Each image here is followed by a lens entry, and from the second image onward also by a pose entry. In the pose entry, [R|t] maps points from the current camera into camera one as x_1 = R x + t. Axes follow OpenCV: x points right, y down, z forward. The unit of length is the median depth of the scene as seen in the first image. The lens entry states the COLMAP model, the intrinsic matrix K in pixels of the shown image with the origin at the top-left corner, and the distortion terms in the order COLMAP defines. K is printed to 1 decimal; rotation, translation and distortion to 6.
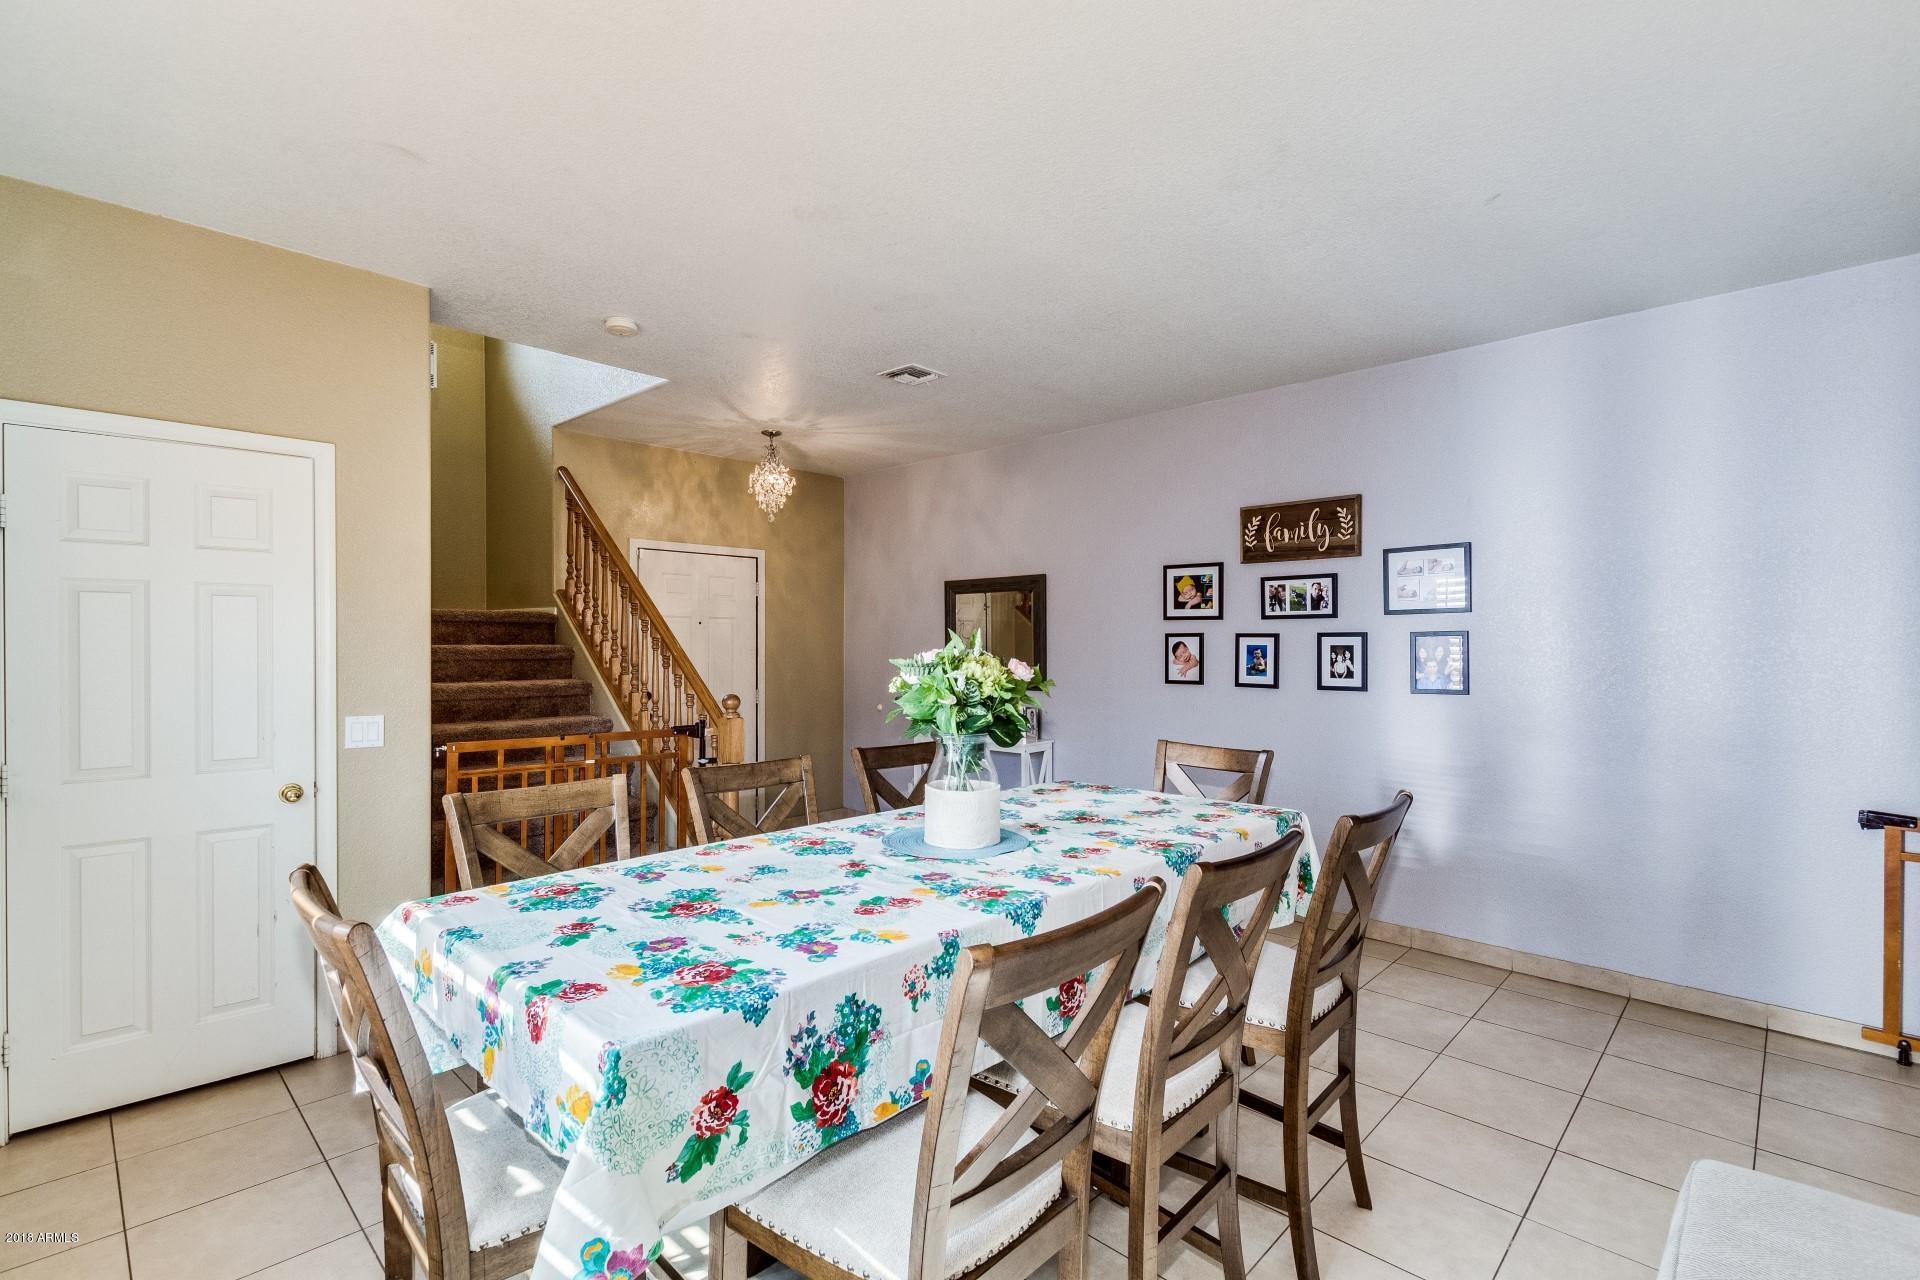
lens RADIAL K [[882.4, 0, 955.8], [0, 882.4, 642.6], [0, 0, 1]] dist [0.010814, -0.004798]
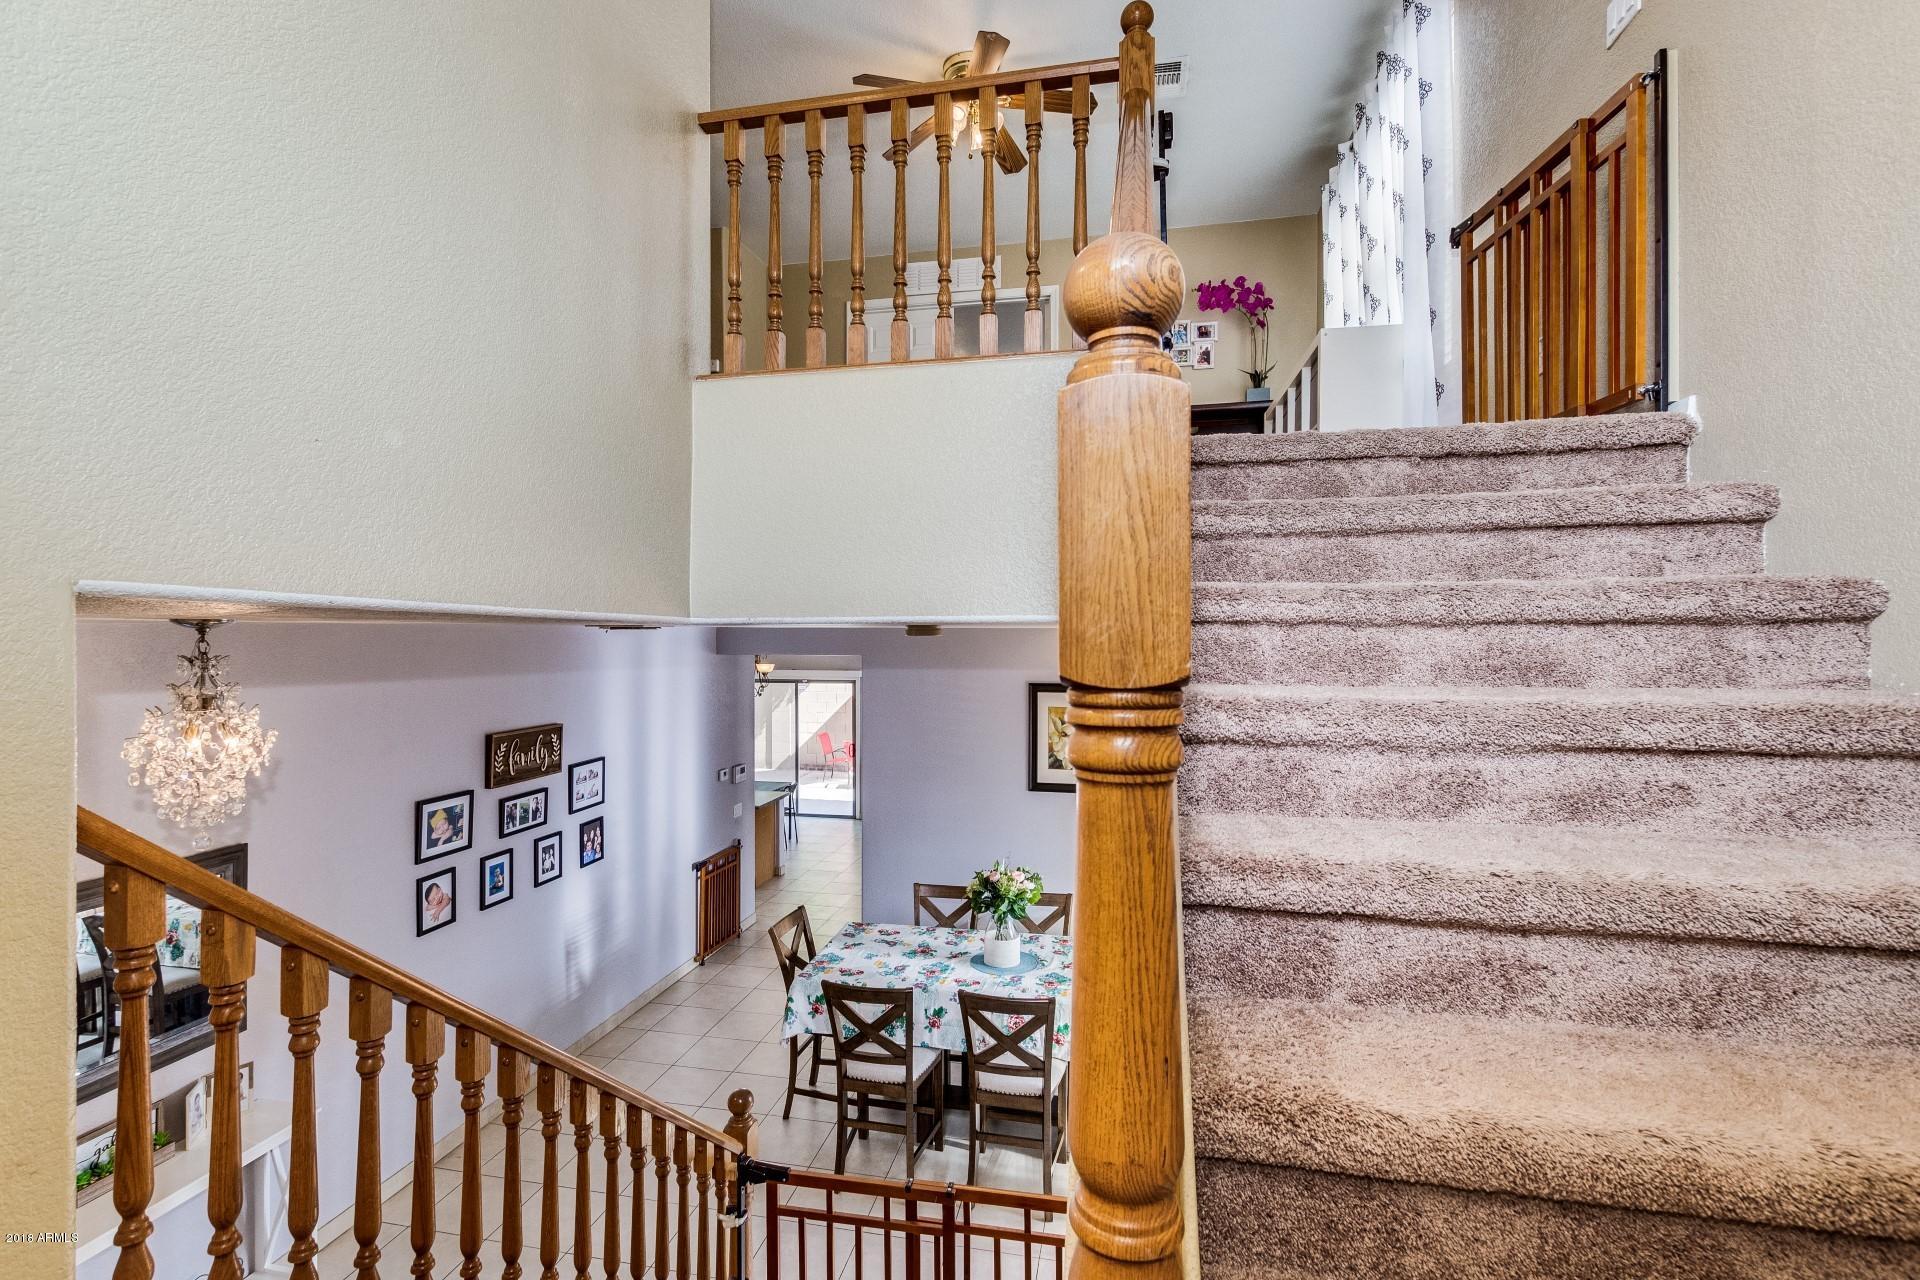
lens RADIAL K [[882.4, 0, 951.7], [0, 882.4, 632.8], [0, 0, 1]] dist [0.010814, -0.004798]
pose [[-0.533084, -0.006589, 0.846036, -0.854138], [-0.008090, 0.999964, 0.002691, -0.284507], [-0.846023, -0.005410, -0.533118, 1.117501]]
